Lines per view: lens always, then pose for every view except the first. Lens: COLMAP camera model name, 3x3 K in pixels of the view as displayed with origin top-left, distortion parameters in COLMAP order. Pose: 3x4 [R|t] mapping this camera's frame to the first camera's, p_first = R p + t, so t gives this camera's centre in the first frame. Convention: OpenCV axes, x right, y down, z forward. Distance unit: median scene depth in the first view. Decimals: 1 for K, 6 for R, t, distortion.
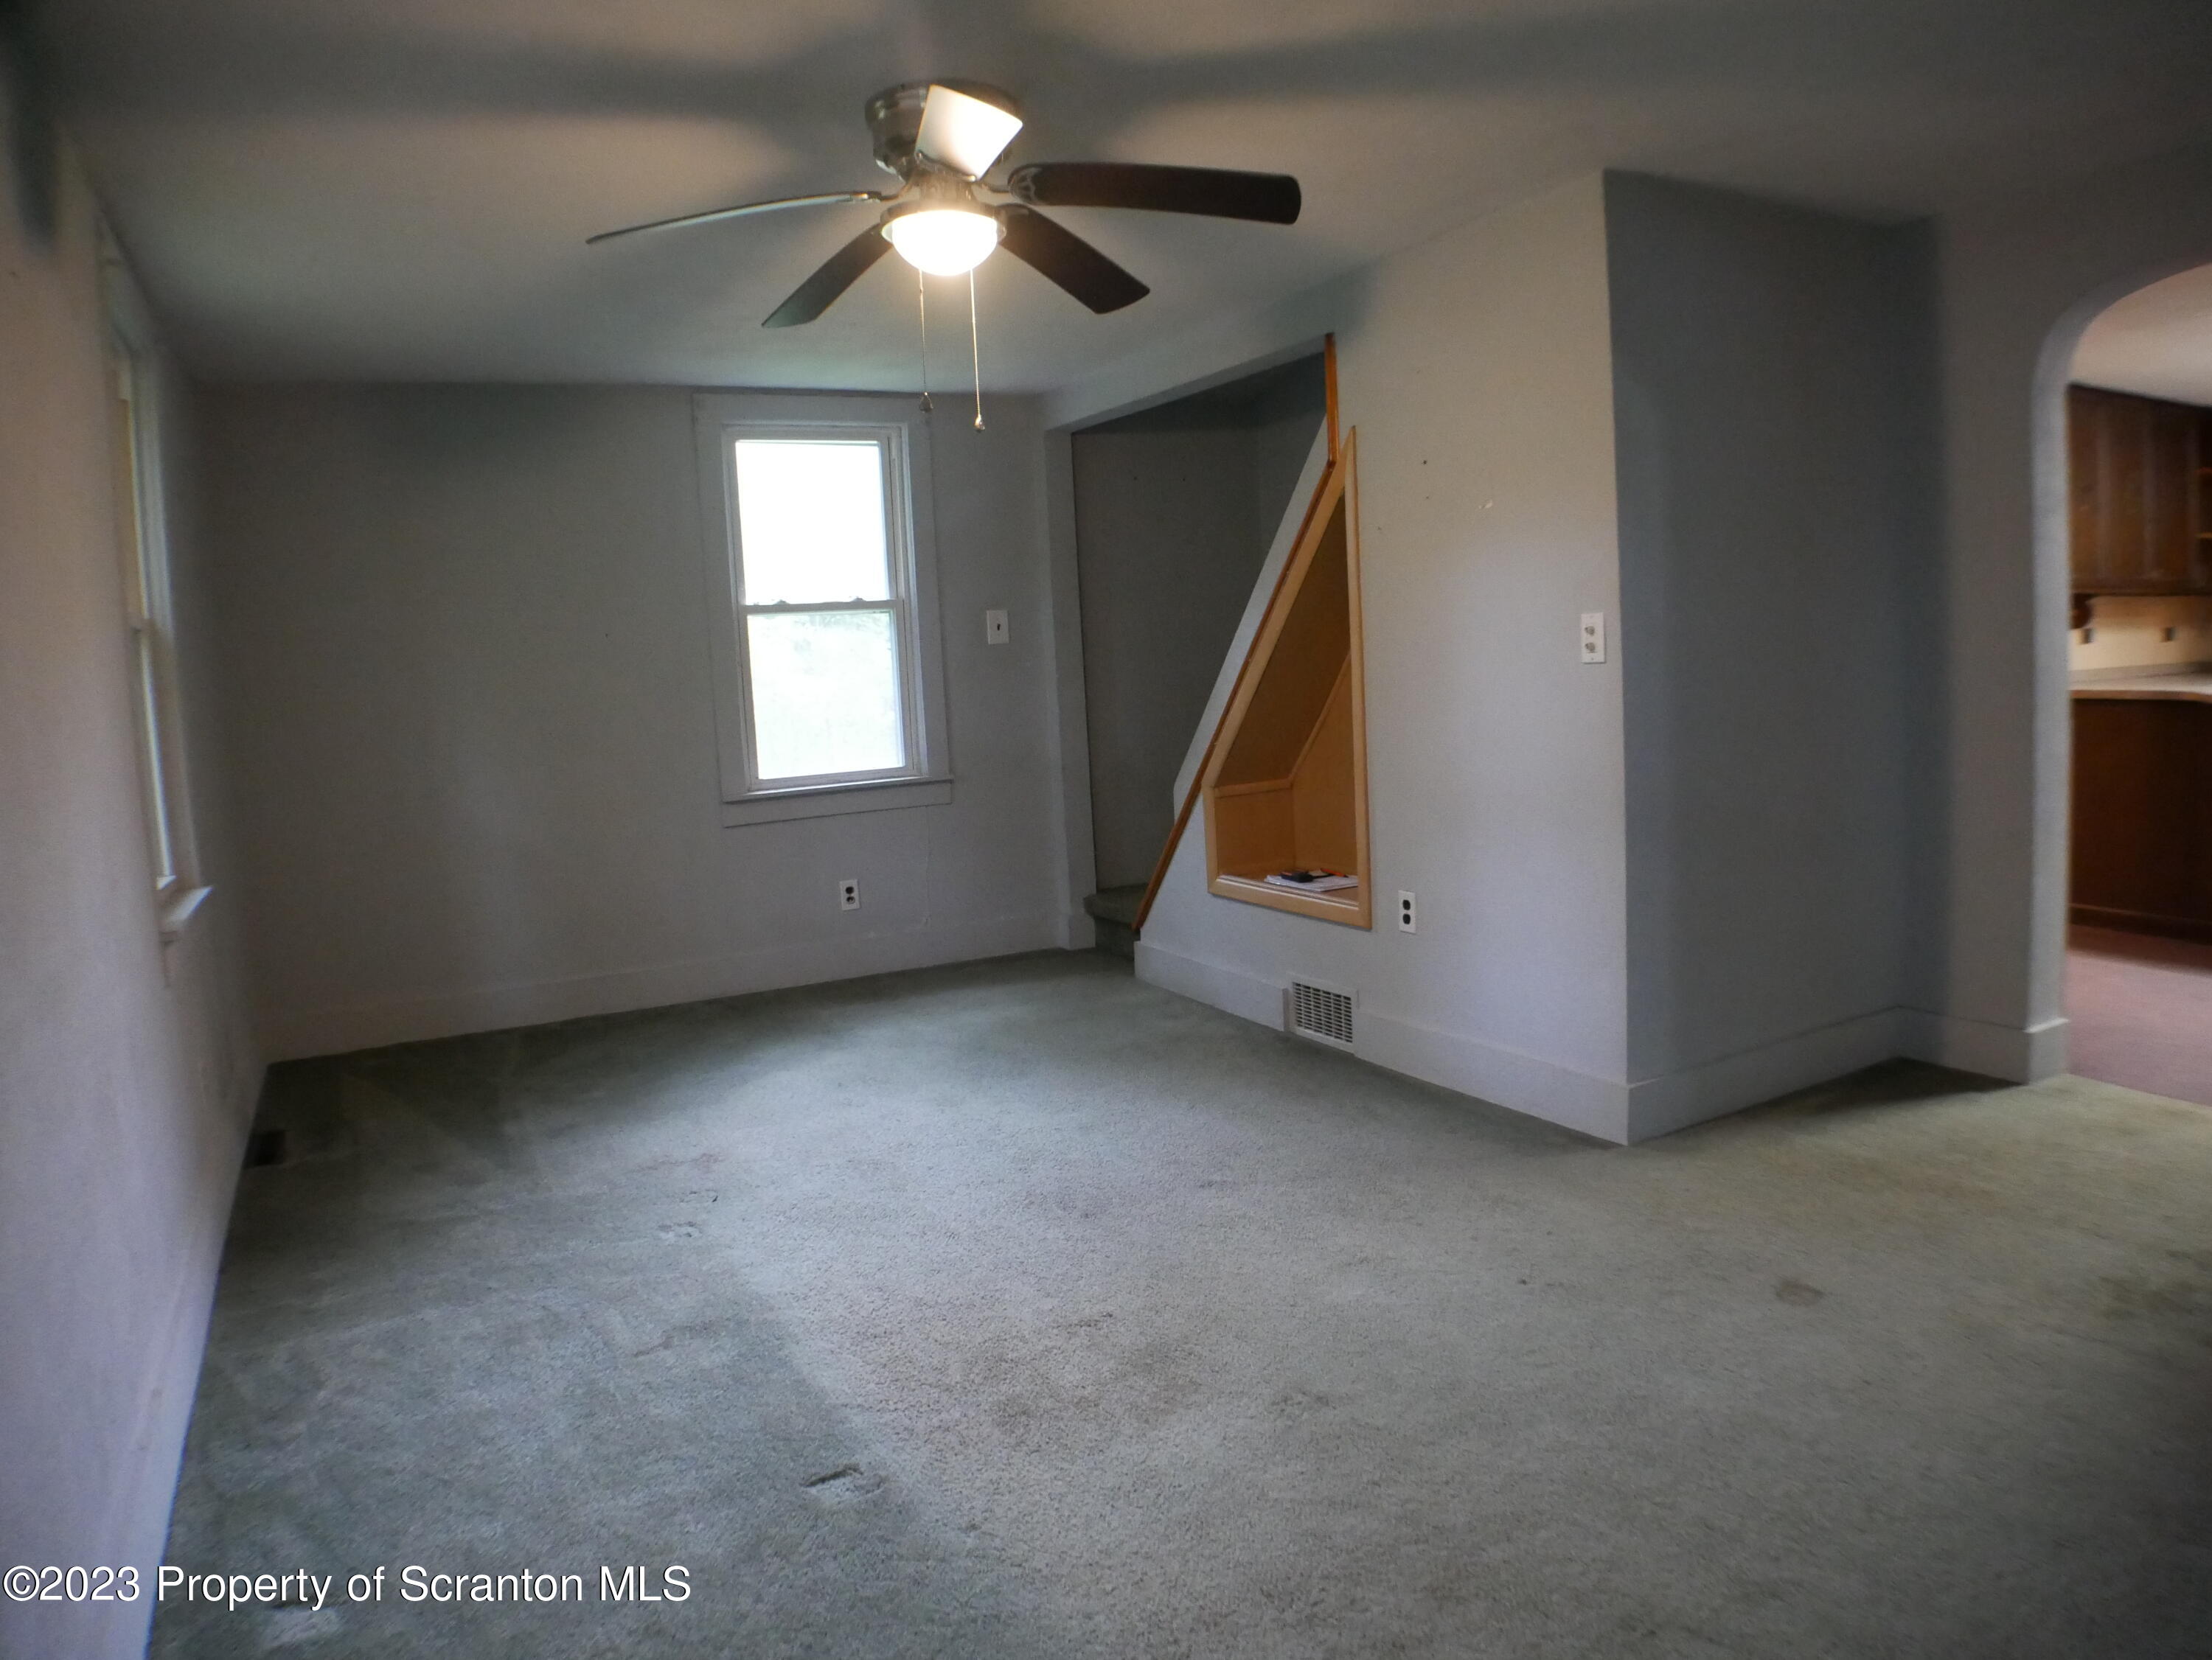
lens RADIAL K [[1458.7, 0, 1099.5], [0, 1458.7, 837.0], [0, 0, 1]] dist [-0.145690, 0.032965]
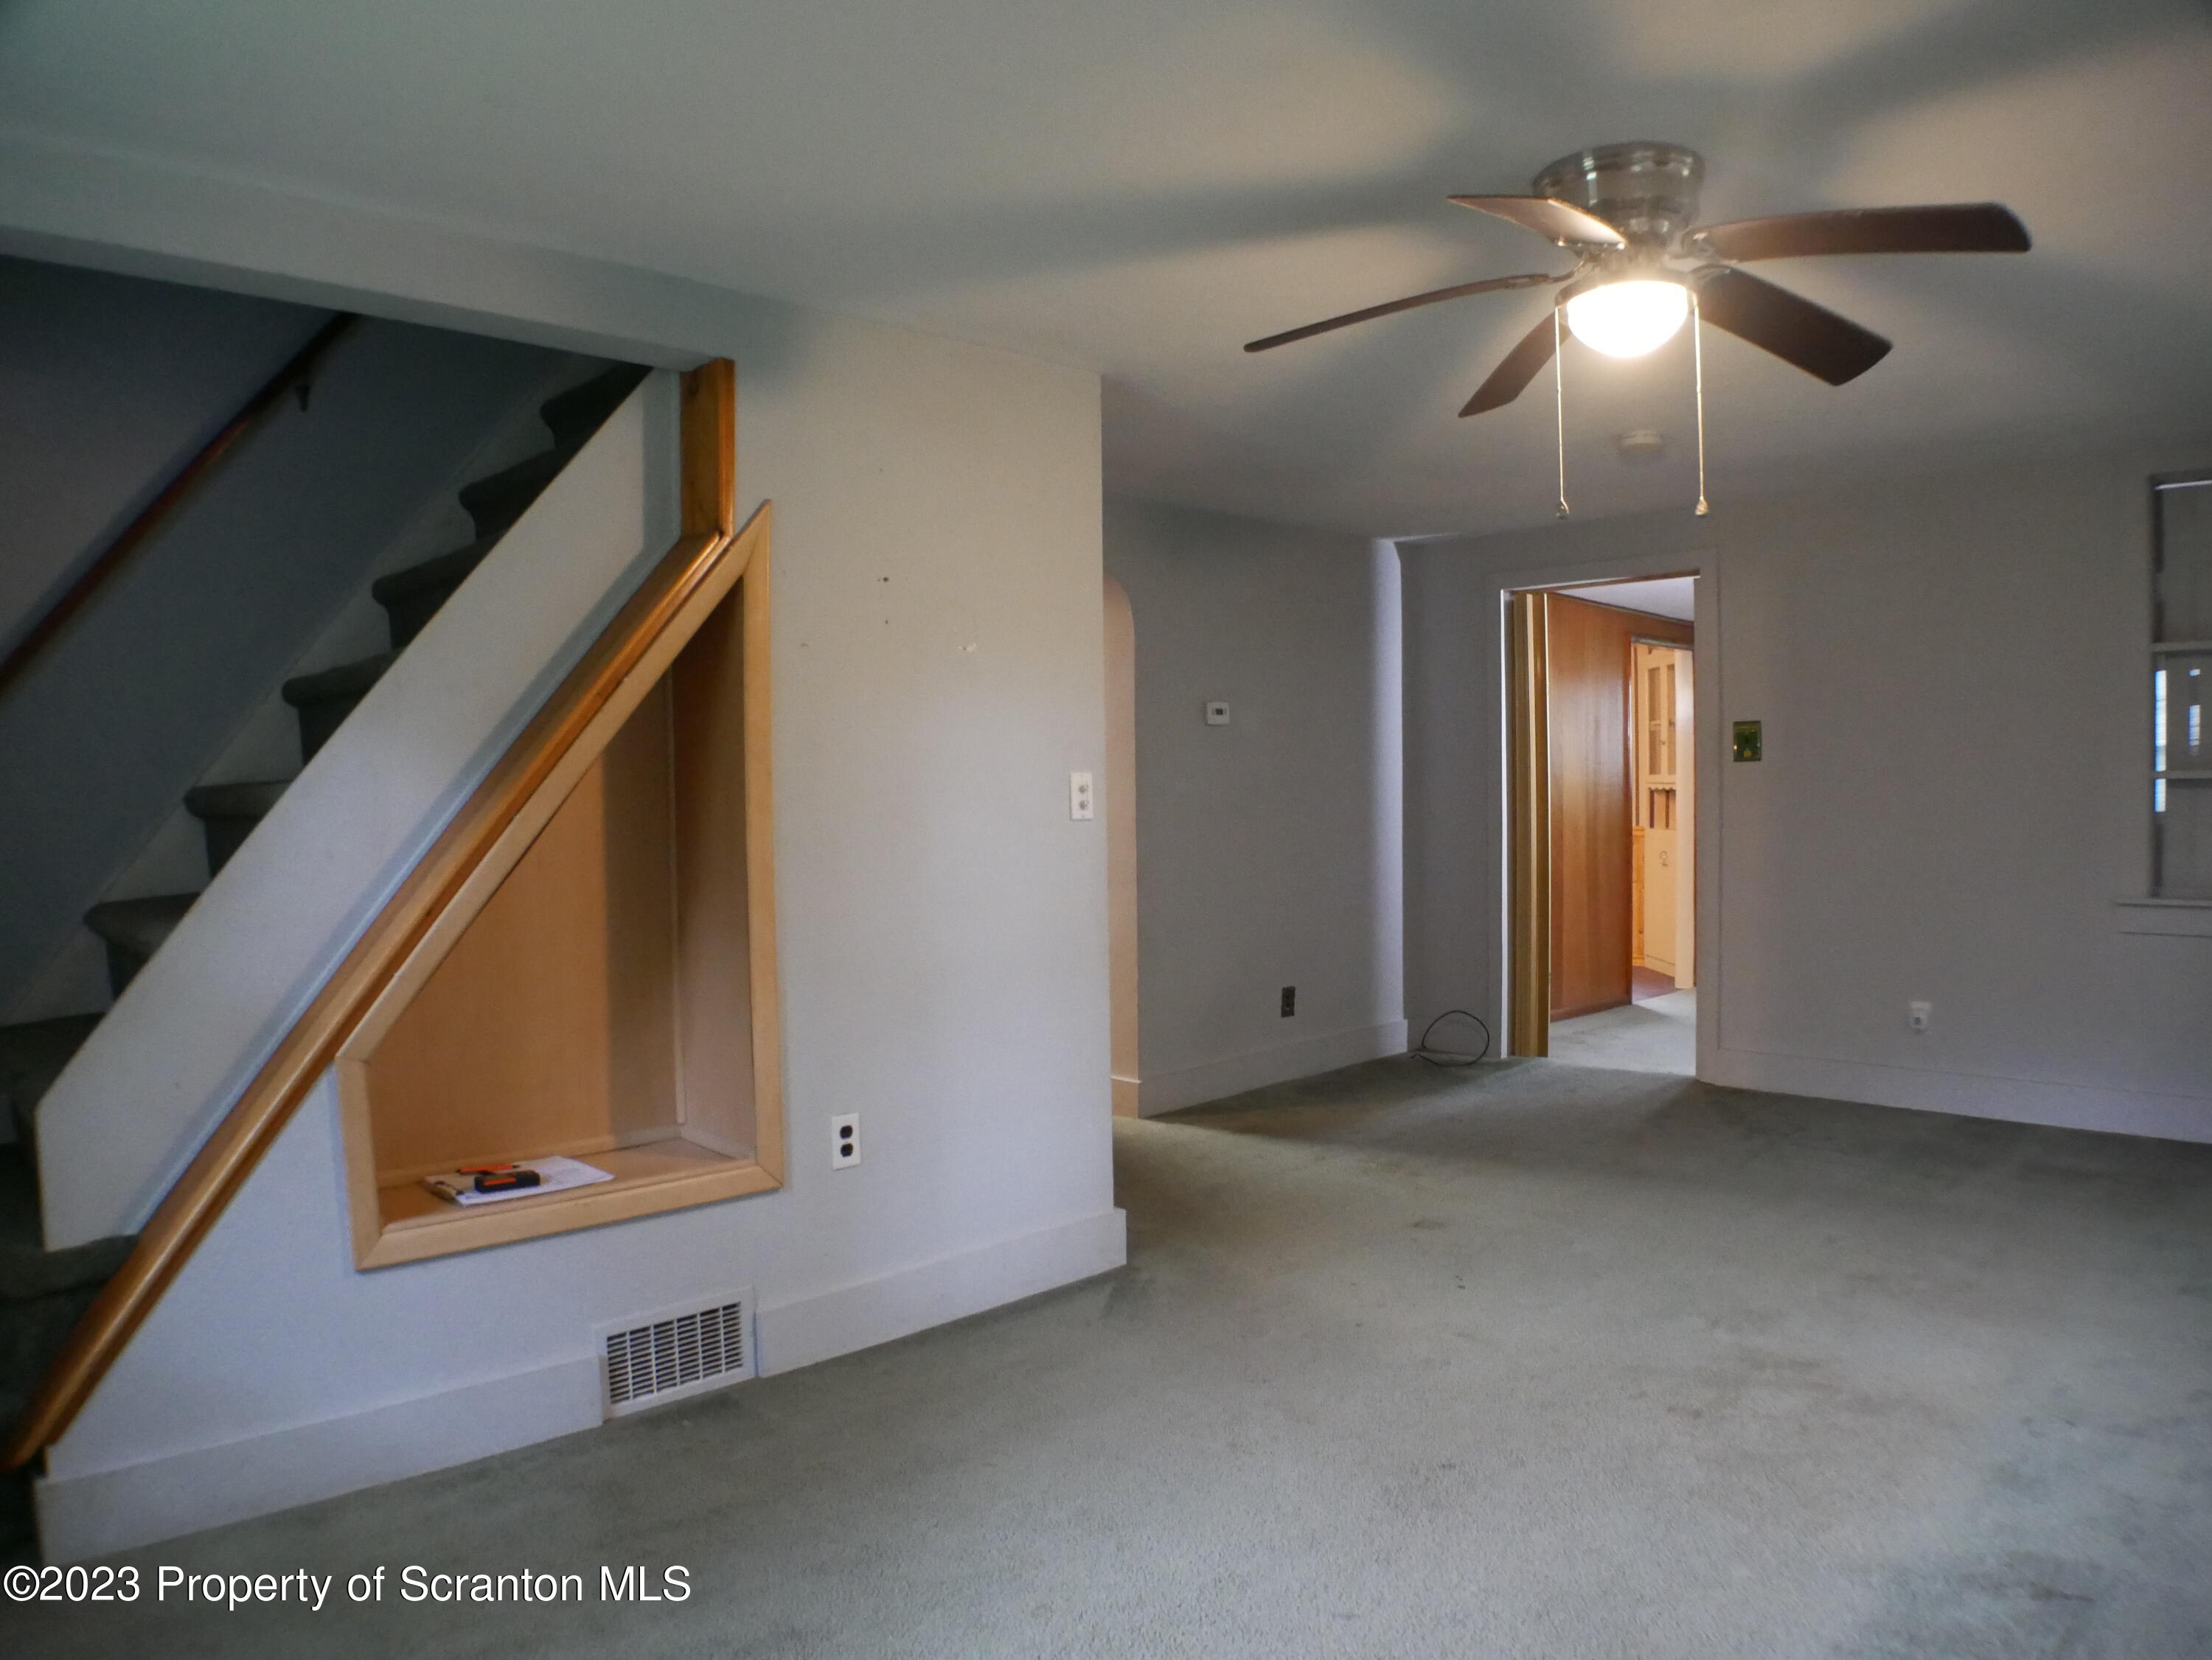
lens RADIAL K [[1458.7, 0, 1099.5], [0, 1458.7, 837.0], [0, 0, 1]] dist [-0.145690, 0.032965]
pose [[-0.267262, 0.020682, 0.963402, -0.561563], [0.138308, 0.990241, 0.017110, -0.102252], [-0.953647, 0.137819, -0.267515, 1.037655]]
